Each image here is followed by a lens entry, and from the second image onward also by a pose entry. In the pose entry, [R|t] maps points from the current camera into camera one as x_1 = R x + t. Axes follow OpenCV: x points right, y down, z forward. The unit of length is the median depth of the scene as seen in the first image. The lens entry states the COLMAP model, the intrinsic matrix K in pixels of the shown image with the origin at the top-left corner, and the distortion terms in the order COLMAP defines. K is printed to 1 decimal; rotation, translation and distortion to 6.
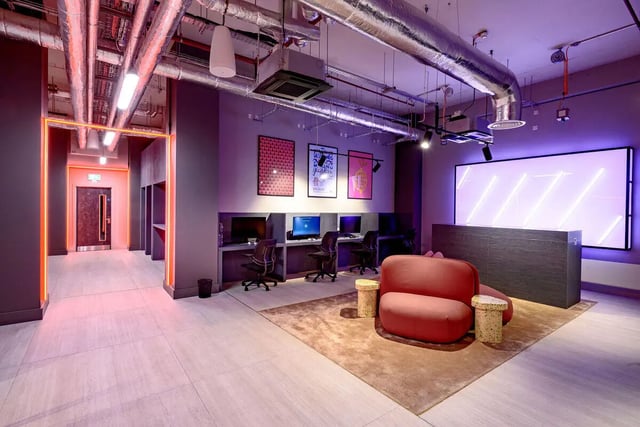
lens RADIAL K [[313.5, 0, 335.0], [0, 313.5, 214.1], [0, 0, 1]] dist [0.002807, 0.000130]
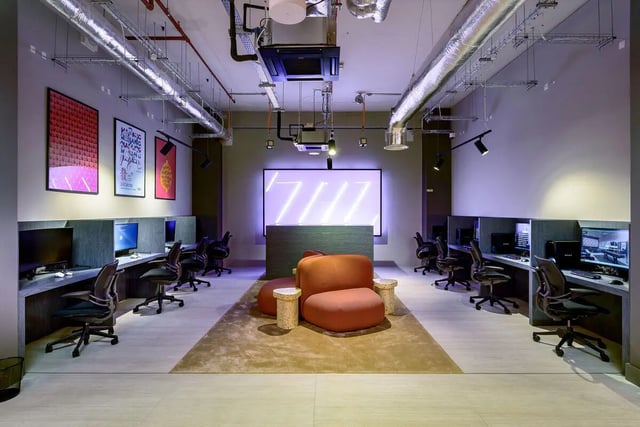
lens RADIAL K [[313.5, 0, 322.2], [0, 313.5, 211.0], [0, 0, 1]] dist [0.002807, 0.000130]
pose [[0.609303, -0.012359, 0.792841, -0.474245], [0.024177, 0.999703, -0.002996, -0.010214], [-0.792569, 0.020994, 0.609421, 0.292772]]
